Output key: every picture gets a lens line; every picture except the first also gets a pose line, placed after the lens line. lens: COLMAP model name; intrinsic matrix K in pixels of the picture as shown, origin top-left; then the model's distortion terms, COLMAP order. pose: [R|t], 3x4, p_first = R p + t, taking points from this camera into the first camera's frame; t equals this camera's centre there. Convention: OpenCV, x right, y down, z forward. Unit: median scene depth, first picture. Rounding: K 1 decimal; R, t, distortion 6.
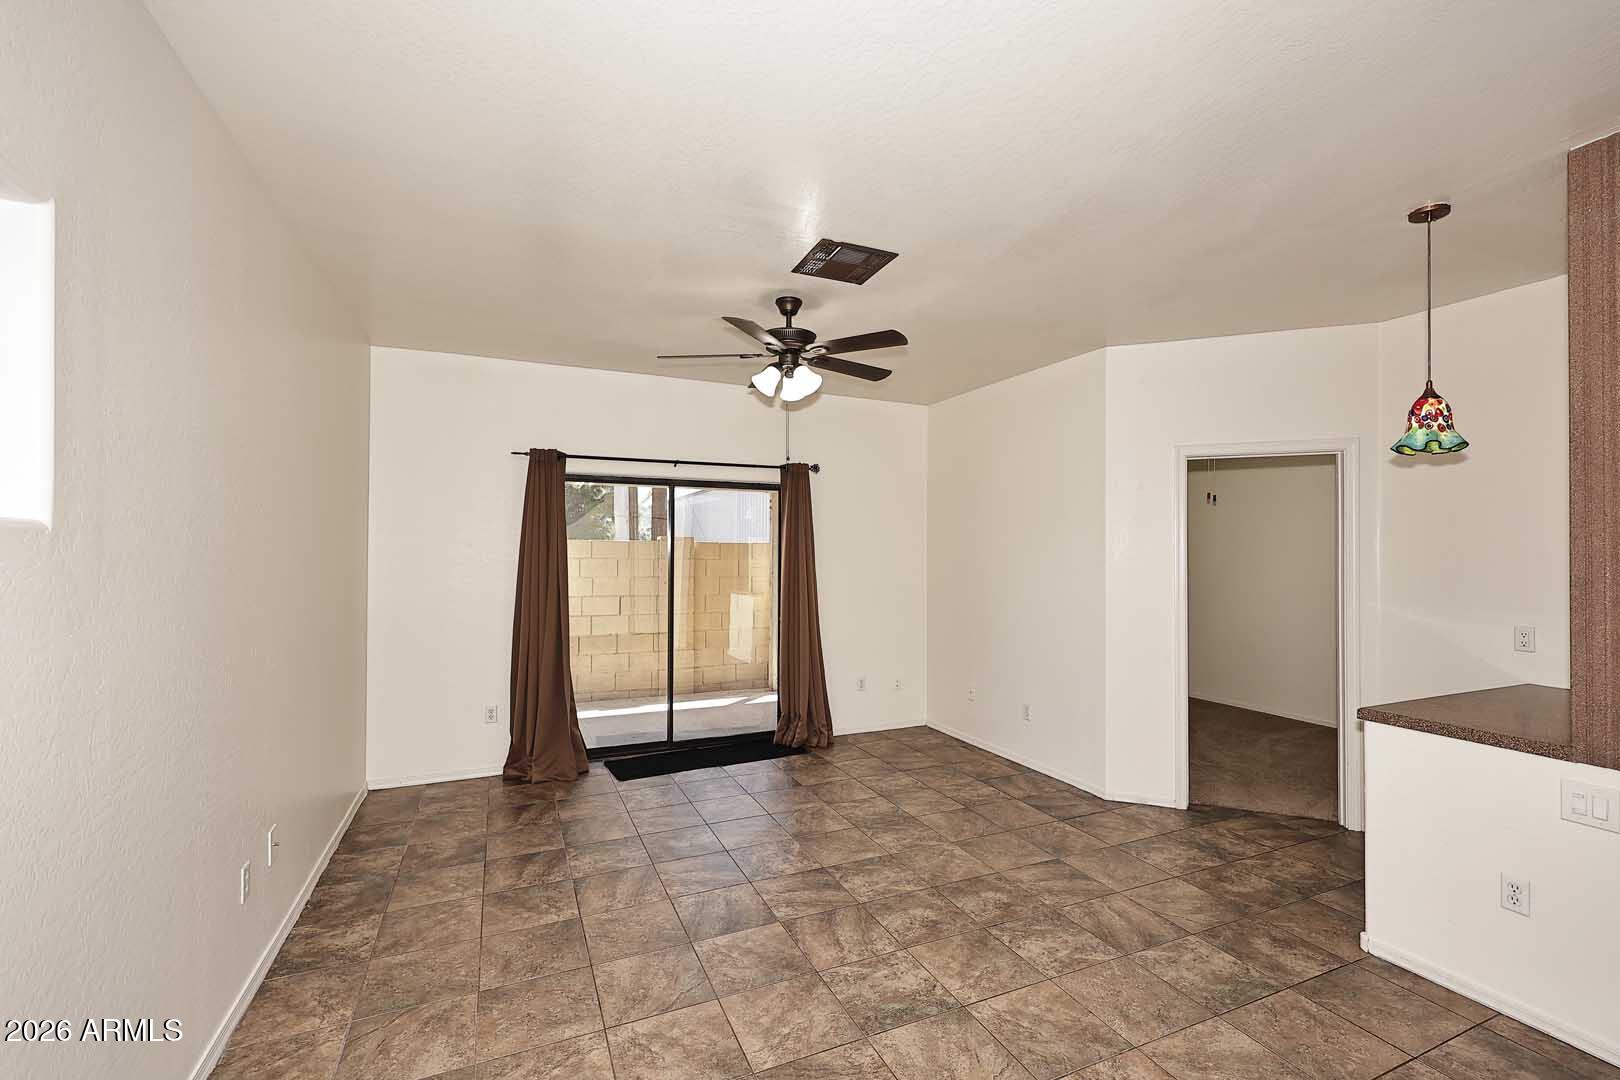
lens RADIAL K [[698.6, 0, 810.6], [0, 698.6, 545.5], [0, 0, 1]] dist [0.001683, 0.000081]
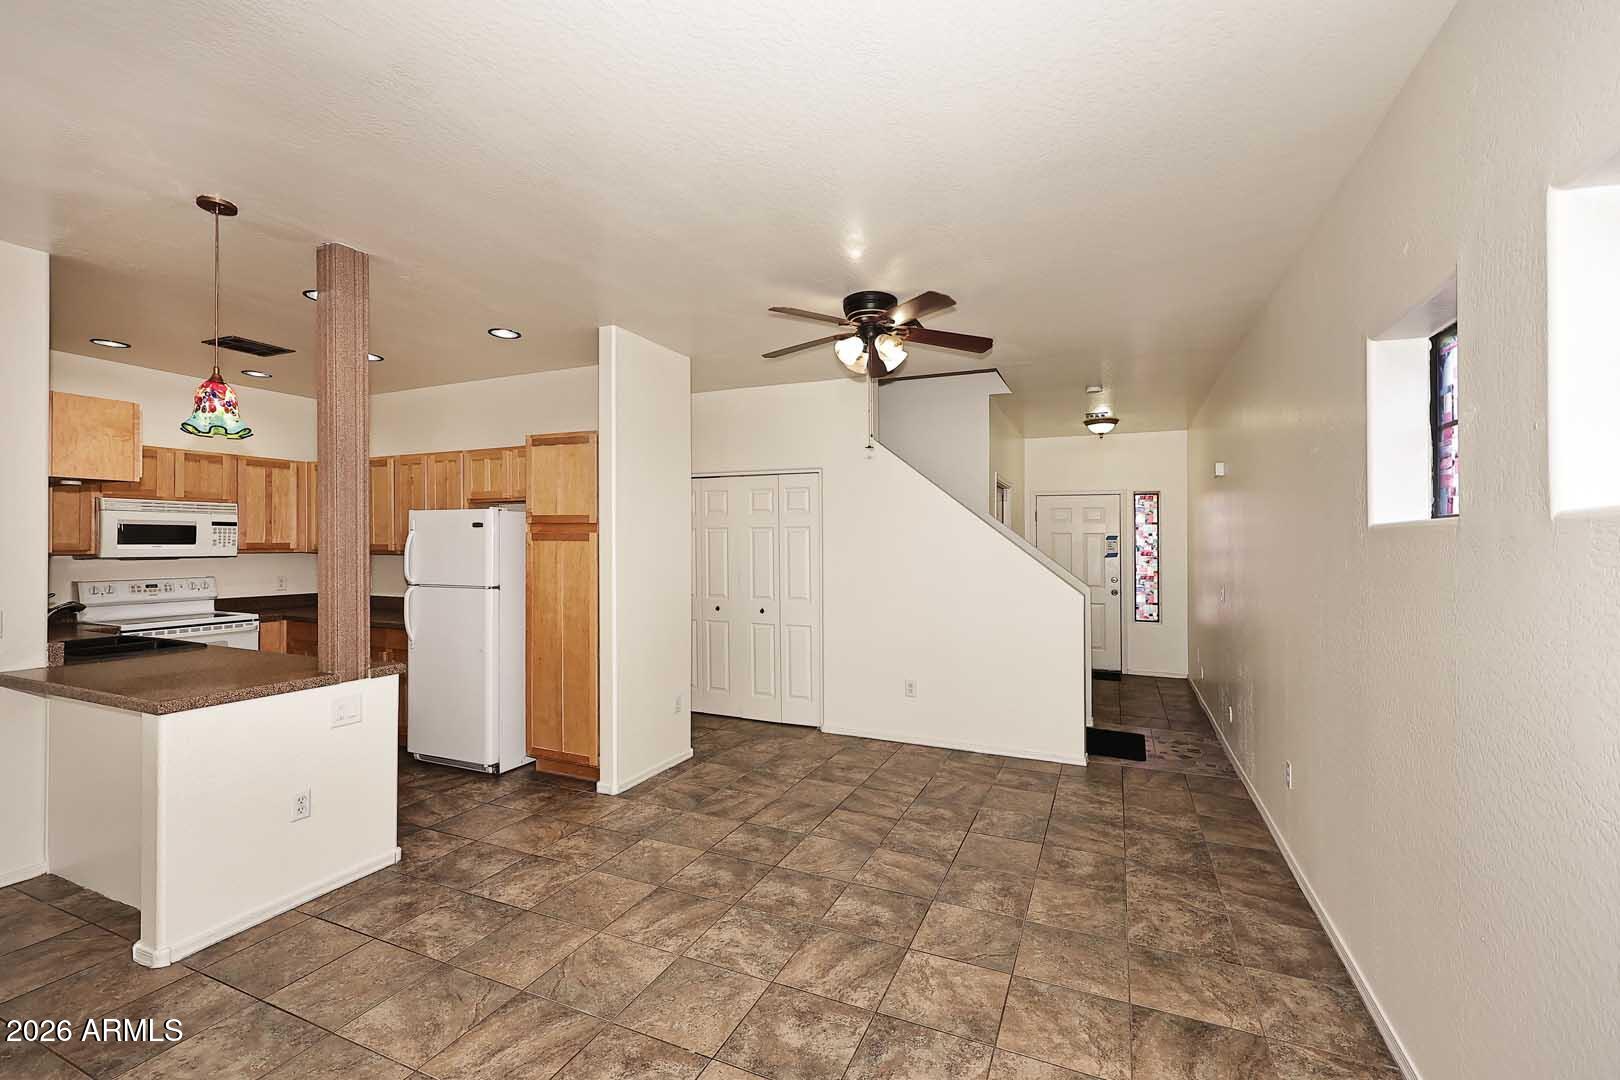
lens RADIAL K [[670.7, 0, 824.2], [0, 670.7, 540.7], [0, 0, 1]] dist [0.005110, 0.000182]
pose [[-0.678941, -0.003567, 0.734184, -0.327102], [-0.014605, 0.999856, -0.008648, 0.013792], [-0.734047, -0.016594, -0.678896, 0.731261]]
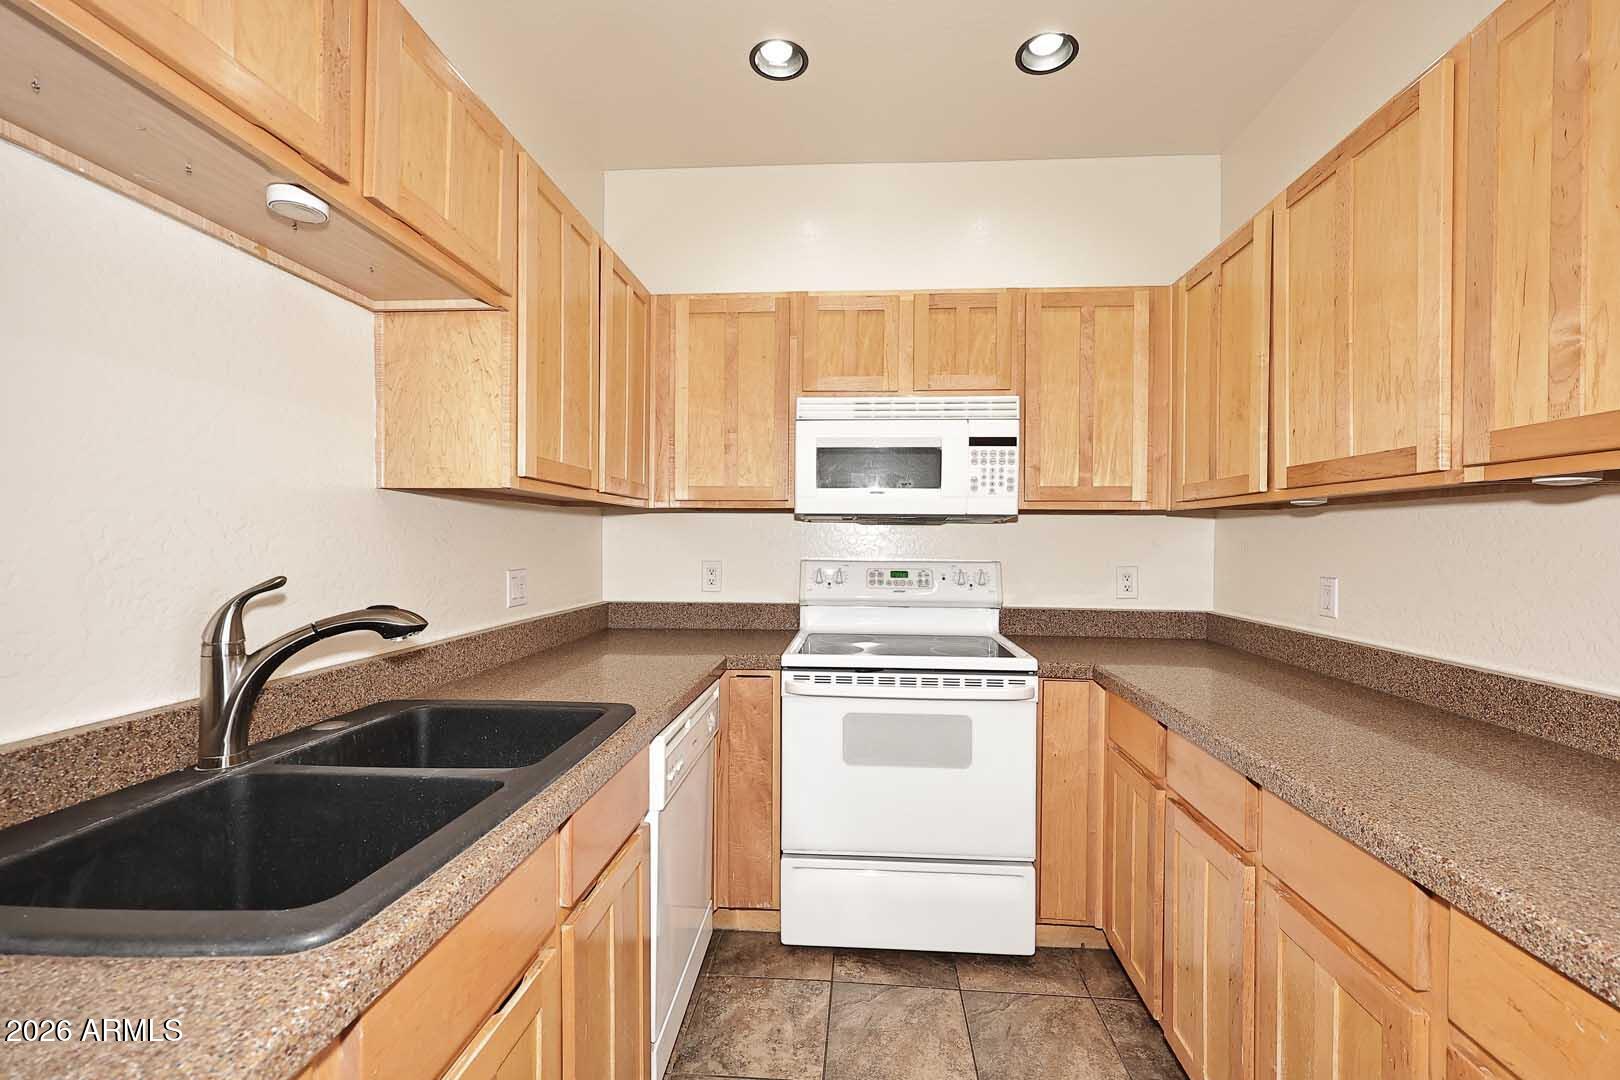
lens RADIAL K [[654.5, 0, 833.5], [0, 654.5, 547.1], [0, 0, 1]] dist [-0.010015, 0.000606]
pose [[0.461070, -0.009209, 0.887316, 0.968906], [-0.015694, 0.999705, 0.018530, 0.074035], [-0.887225, -0.022470, 0.460790, 0.543573]]
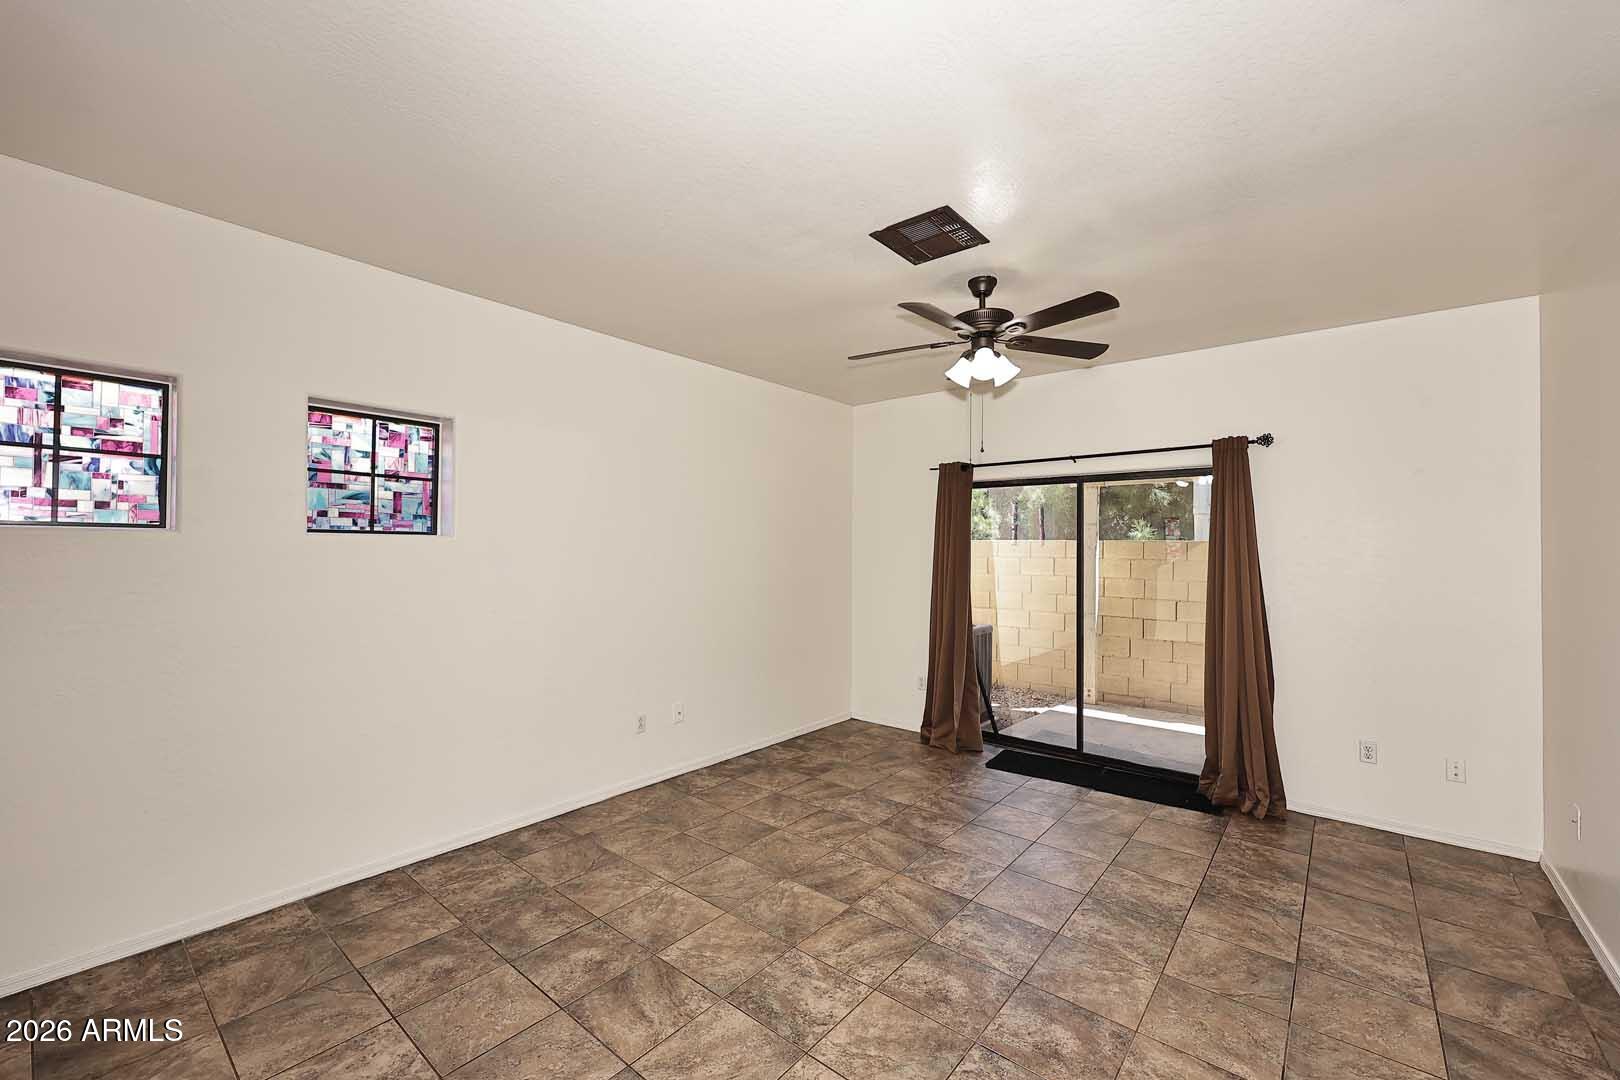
lens RADIAL K [[651.3, 0, 811.8], [0, 651.3, 540.7], [0, 0, 1]] dist [0.001239, -0.000862]
pose [[0.445863, -0.010866, -0.895035, 0.639422], [0.000837, 0.999931, -0.011722, 0.005943], [0.895101, 0.004478, 0.445841, 0.410349]]
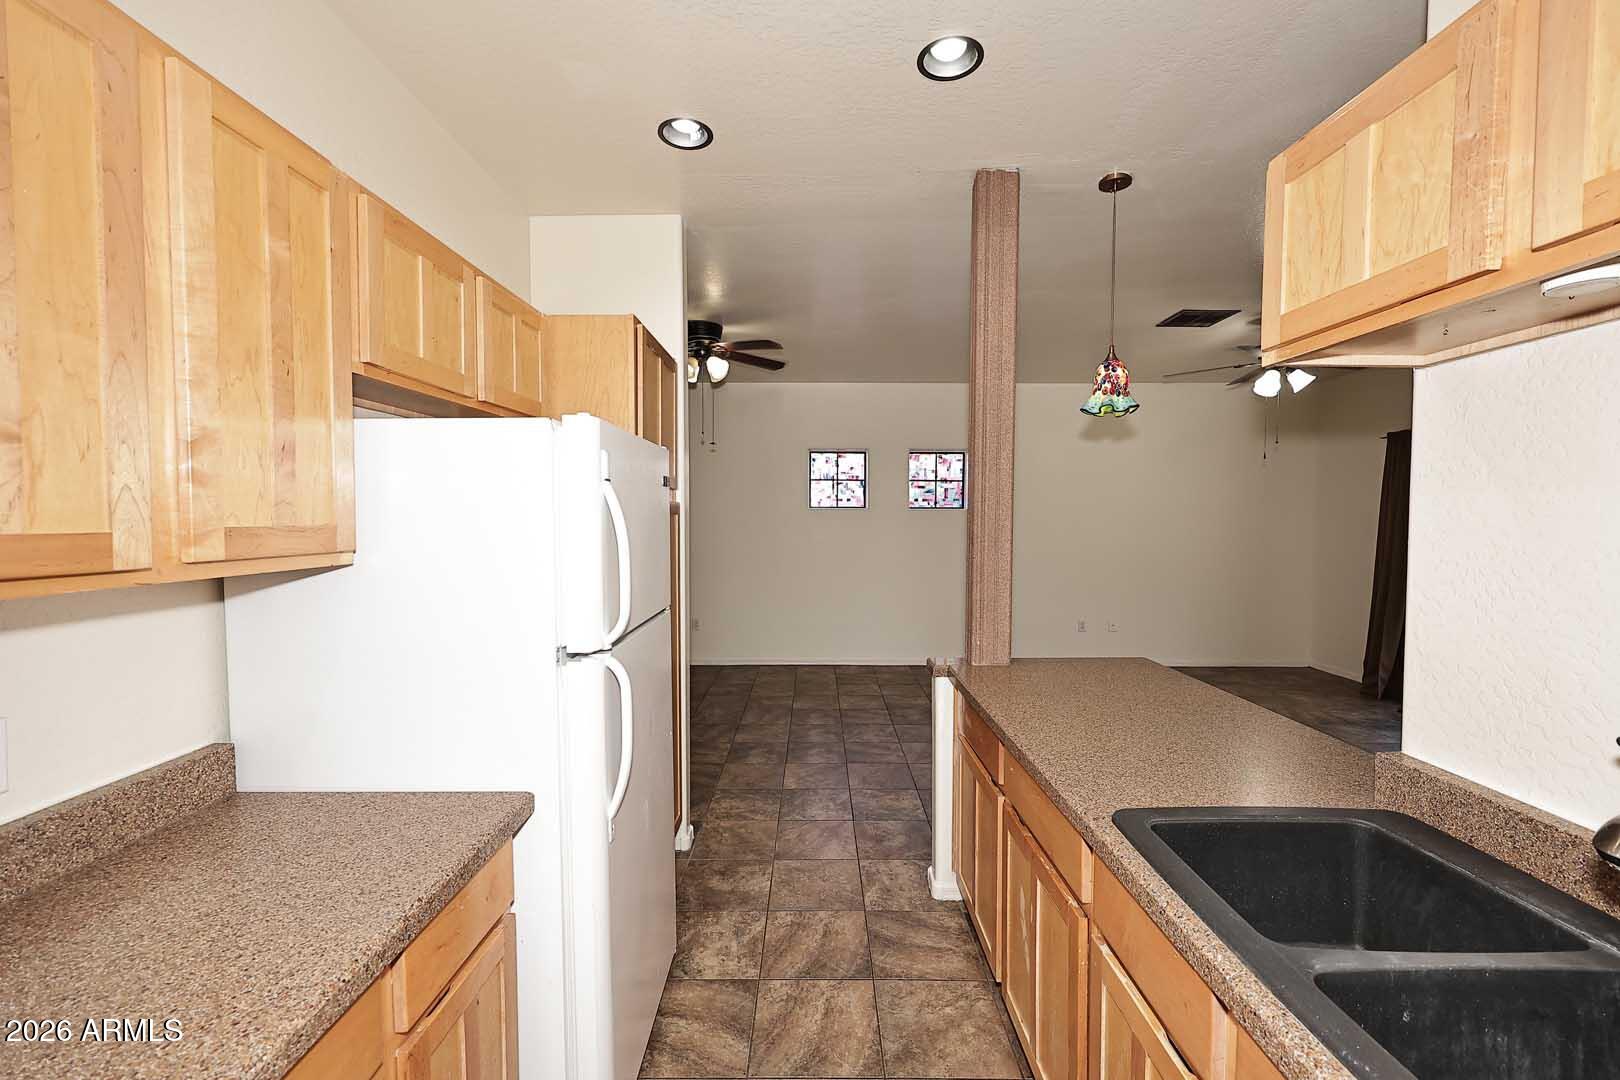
lens RADIAL K [[651.3, 0, 811.8], [0, 651.3, 540.7], [0, 0, 1]] dist [0.001239, -0.000862]
pose [[-0.413641, 0.029932, -0.909948, 1.422042], [0.004712, 0.999516, 0.030736, 0.018159], [0.910428, 0.008425, -0.413582, 0.716880]]
